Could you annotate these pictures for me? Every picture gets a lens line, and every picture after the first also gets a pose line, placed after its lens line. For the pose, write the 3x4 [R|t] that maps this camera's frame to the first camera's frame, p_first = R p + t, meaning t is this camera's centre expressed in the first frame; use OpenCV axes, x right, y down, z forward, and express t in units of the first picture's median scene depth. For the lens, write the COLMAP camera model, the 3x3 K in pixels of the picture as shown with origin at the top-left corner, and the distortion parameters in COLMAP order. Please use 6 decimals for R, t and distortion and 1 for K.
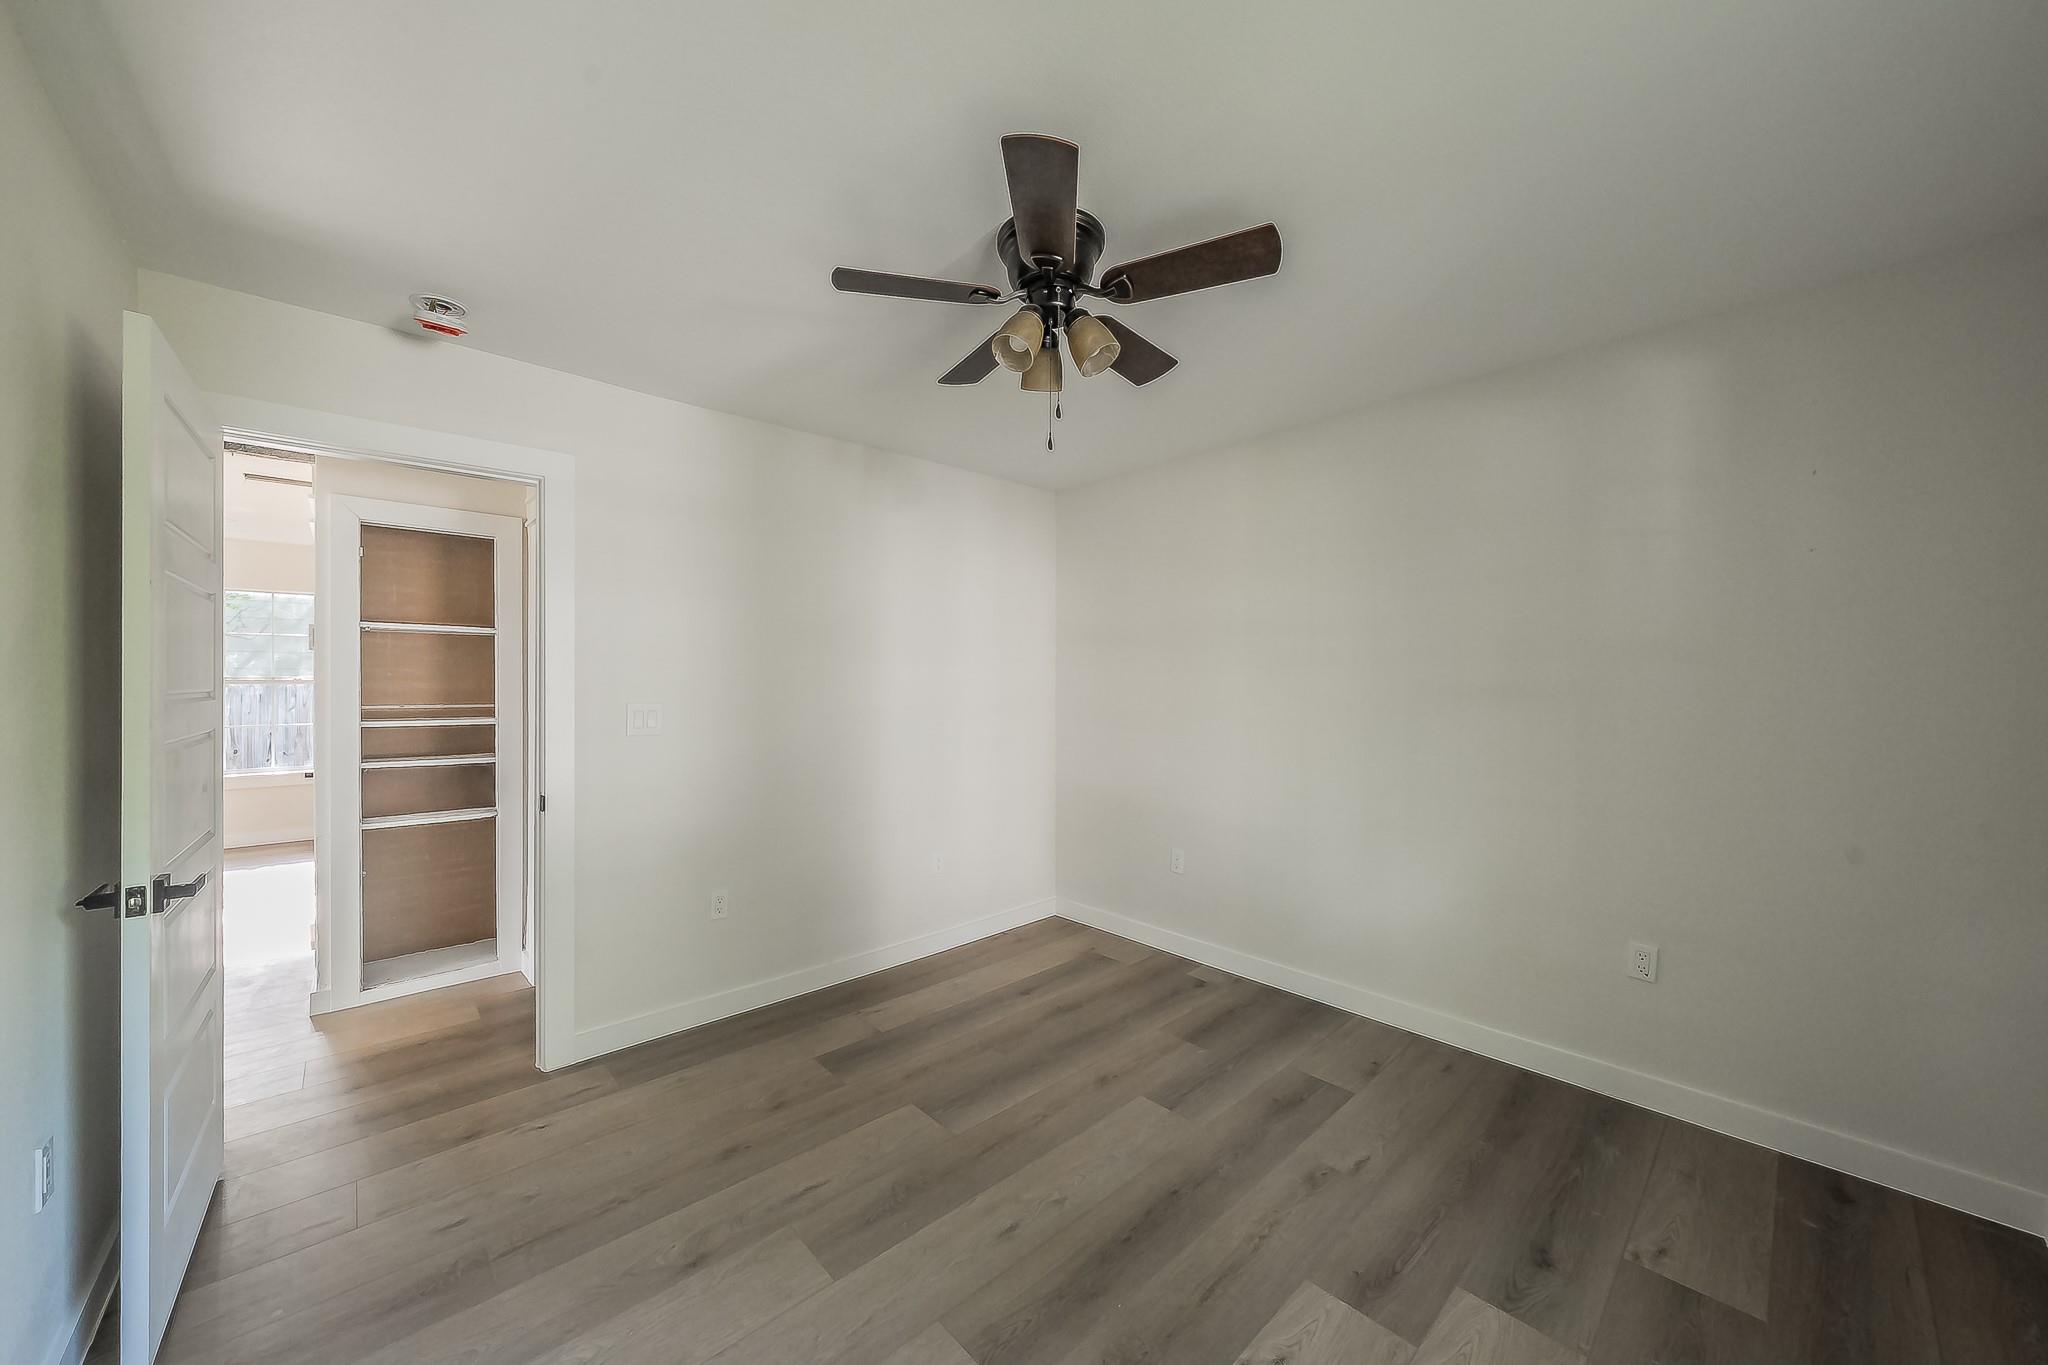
lens RADIAL K [[710.9, 0, 1019.6], [0, 710.9, 683.7], [0, 0, 1]] dist [-0.002311, 0.000005]
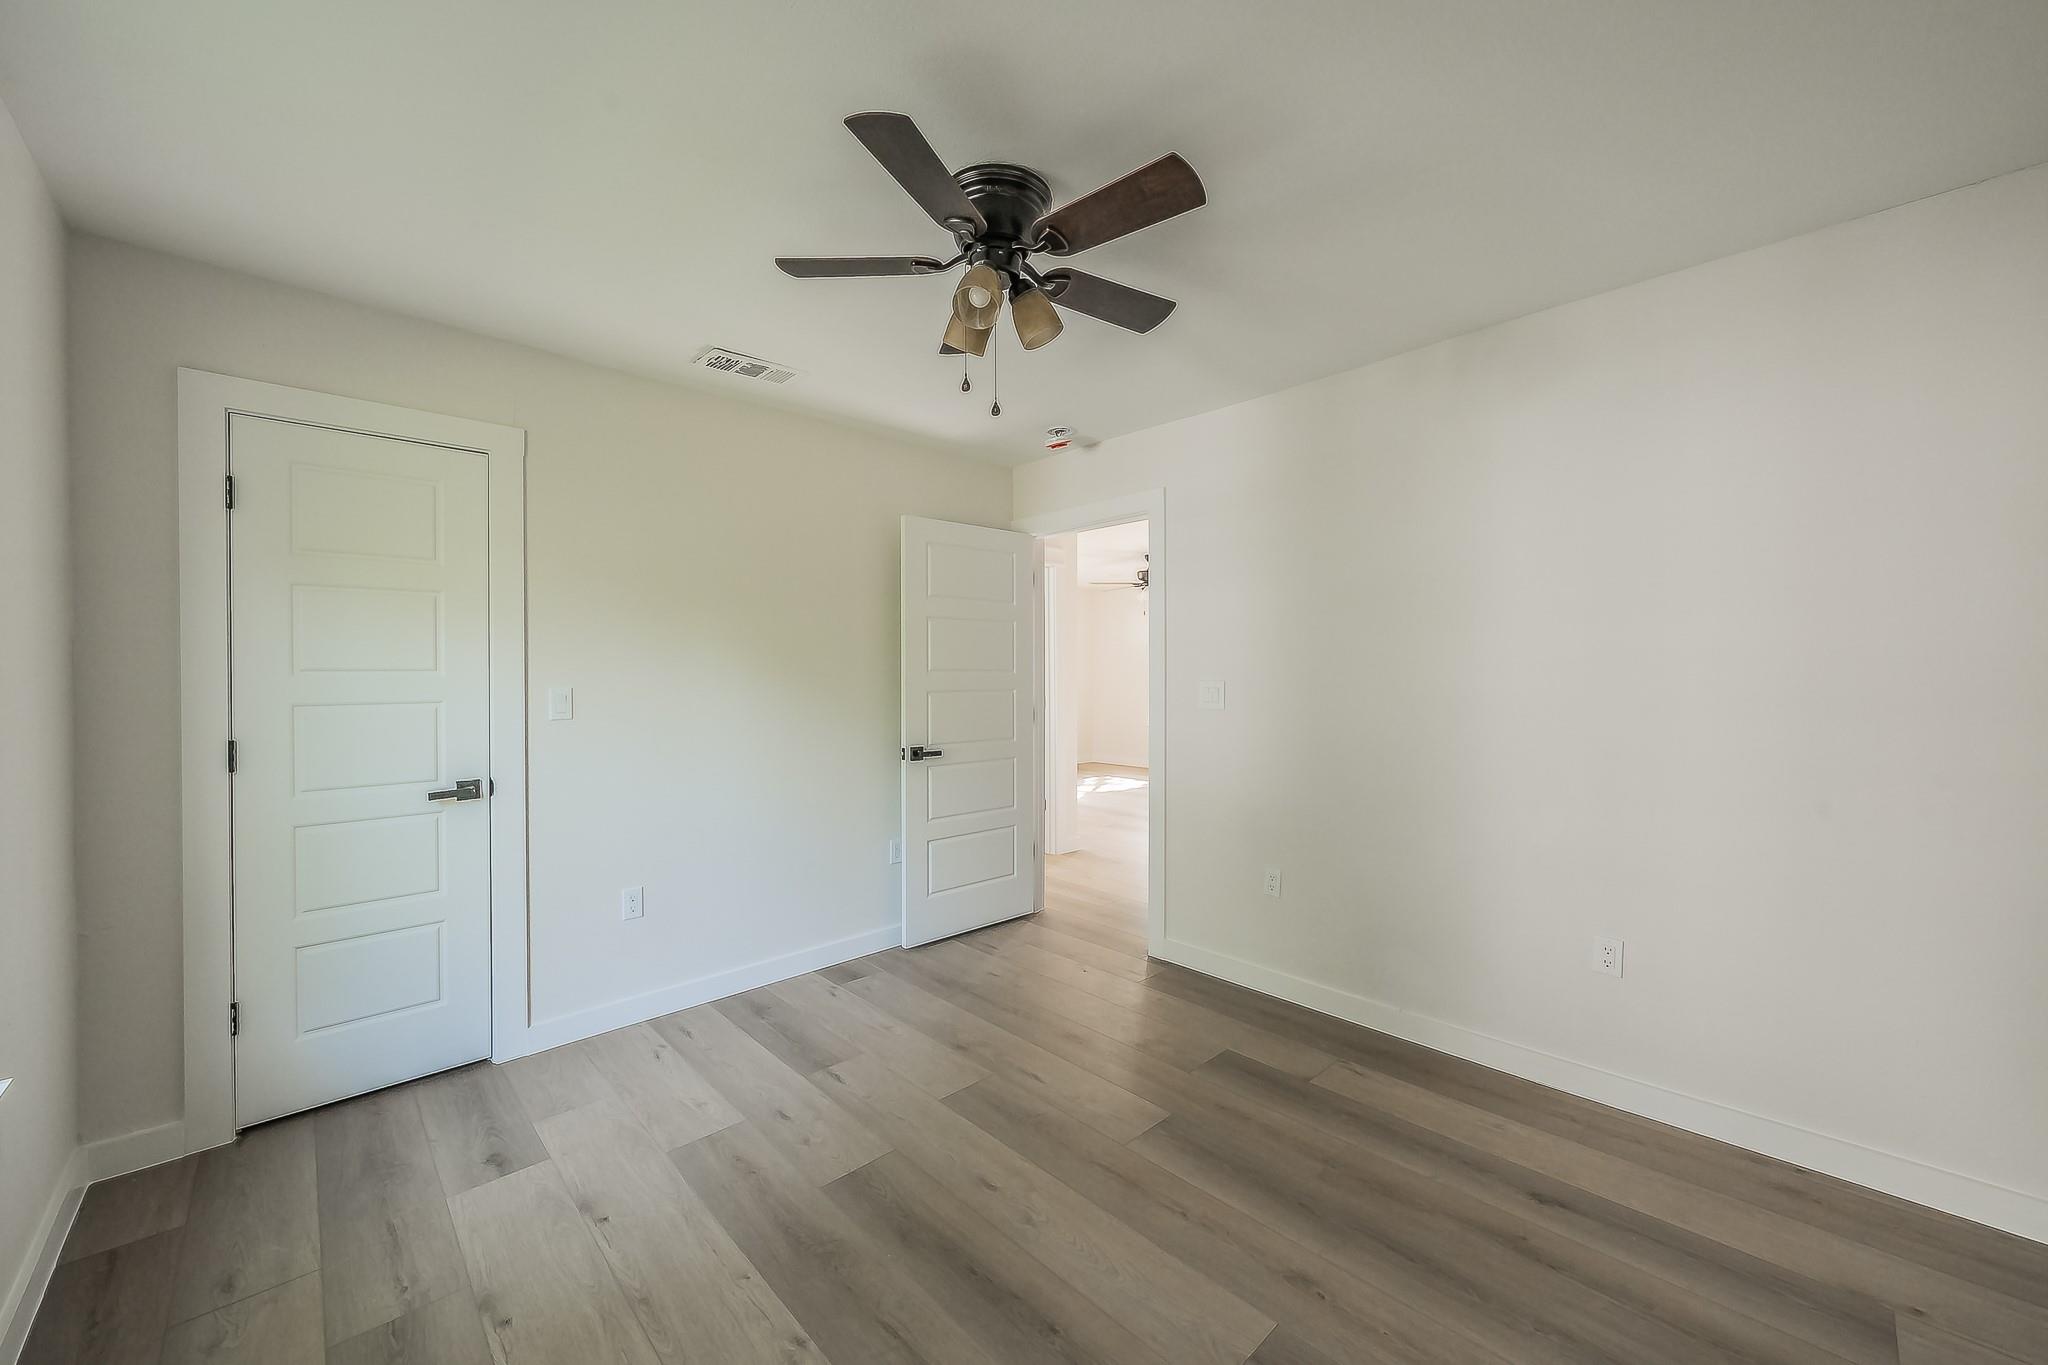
lens RADIAL K [[794.1, 0, 1030.9], [0, 794.1, 673.5], [0, 0, 1]] dist [0.001760, -0.000402]
pose [[0.021210, 0.001001, -0.999775, 0.988745], [0.005161, 0.999986, 0.001110, 0.014475], [0.999762, -0.005184, 0.021204, 0.893528]]
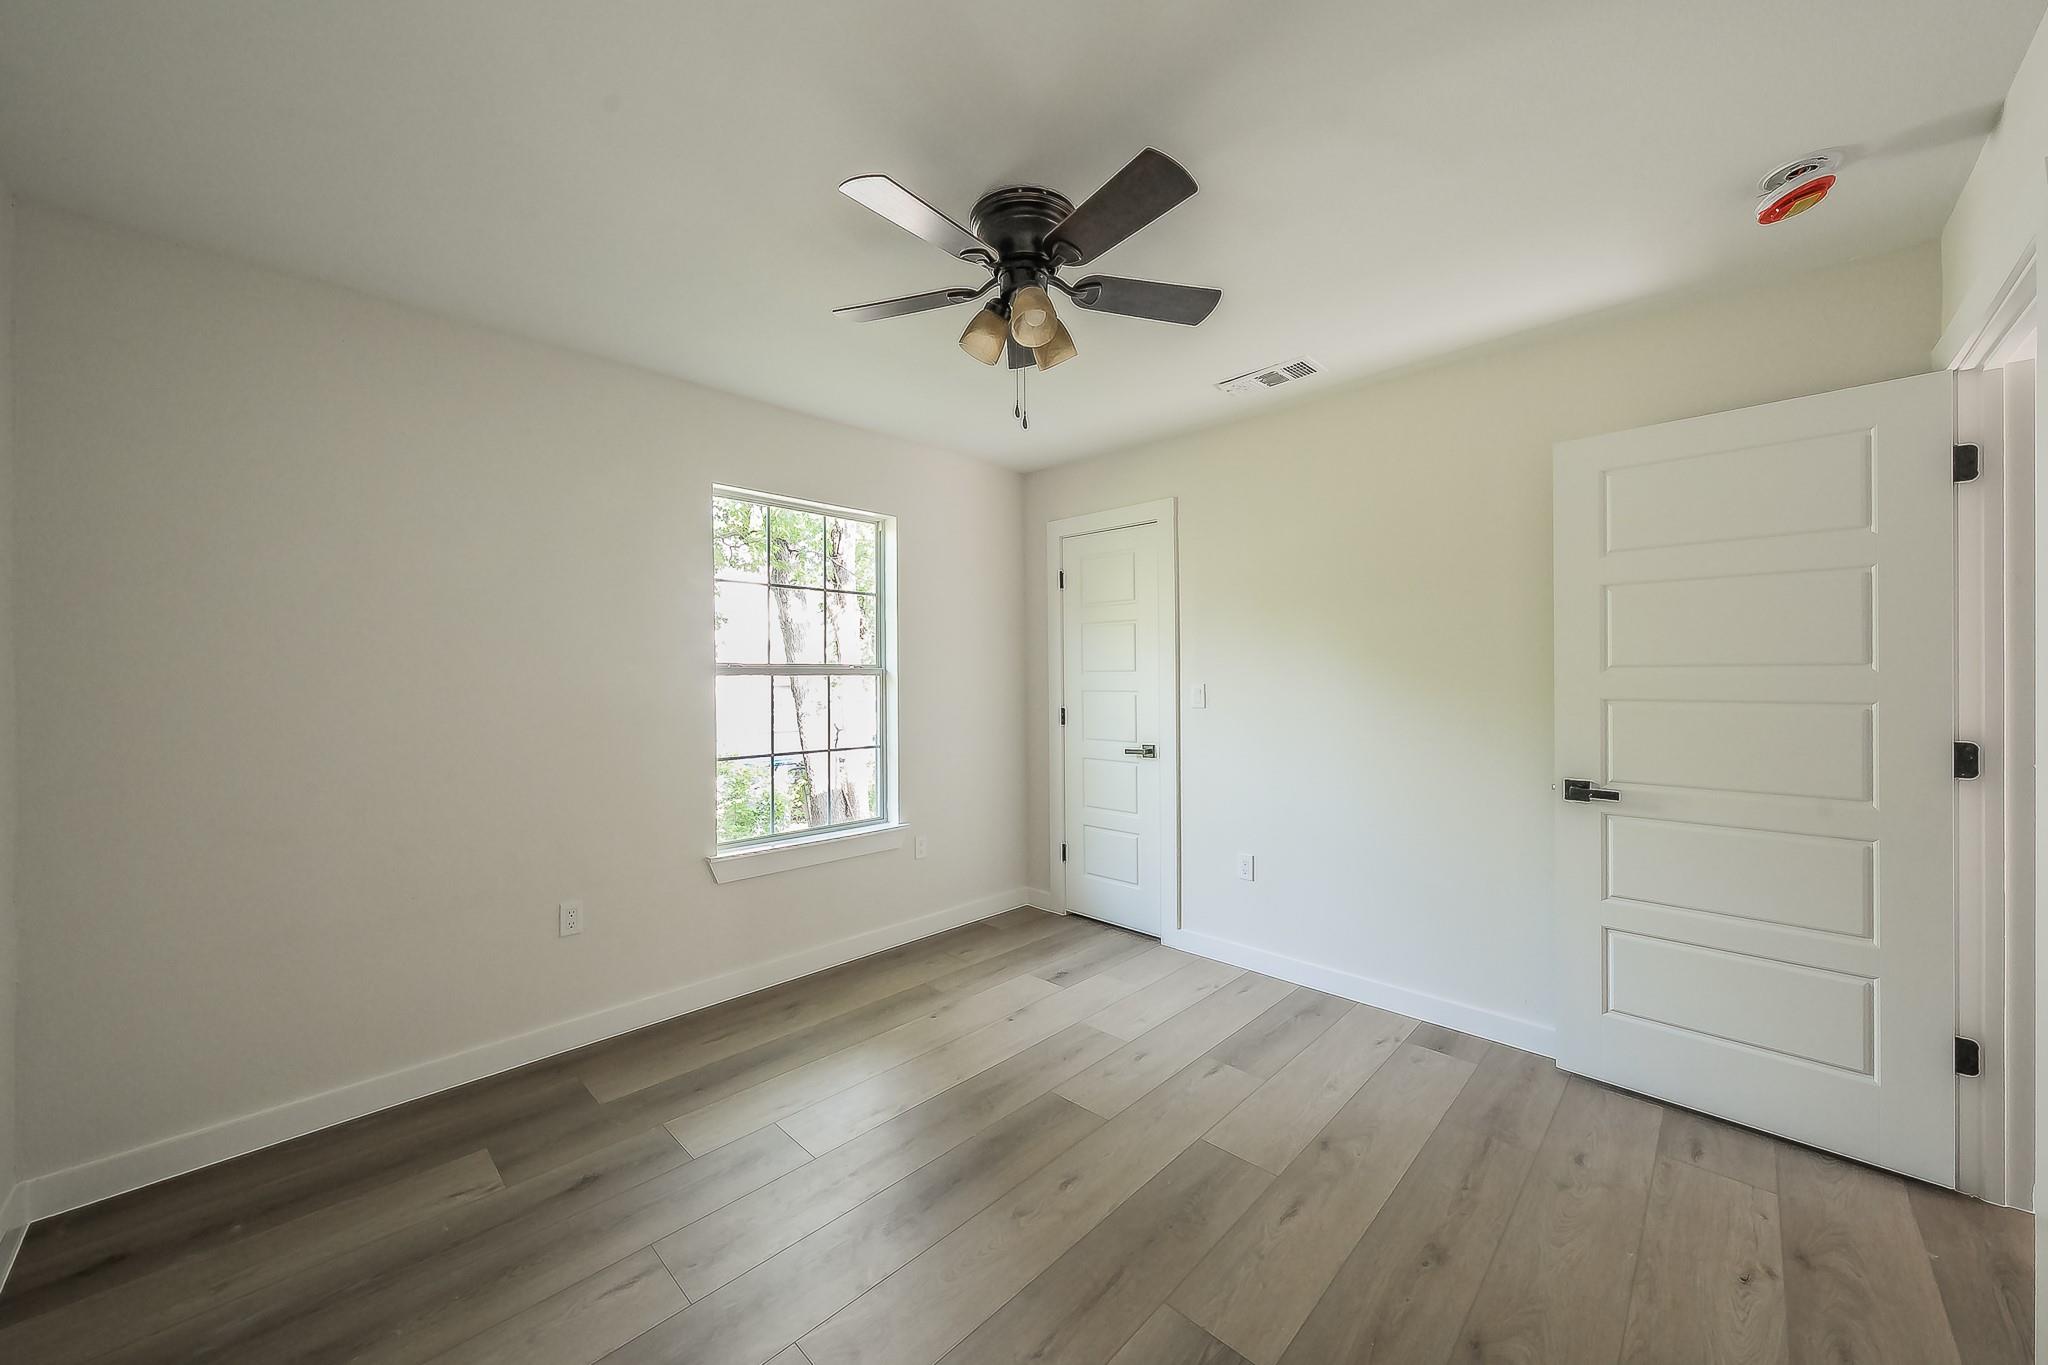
lens RADIAL K [[763.4, 0, 1006.7], [0, 763.4, 684.0], [0, 0, 1]] dist [0.002912, 0.000073]
pose [[-0.999753, 0.004706, -0.021715, 0.082372], [0.004534, 0.999958, 0.007945, 0.021215], [0.021752, 0.007844, -0.999733, 1.816976]]
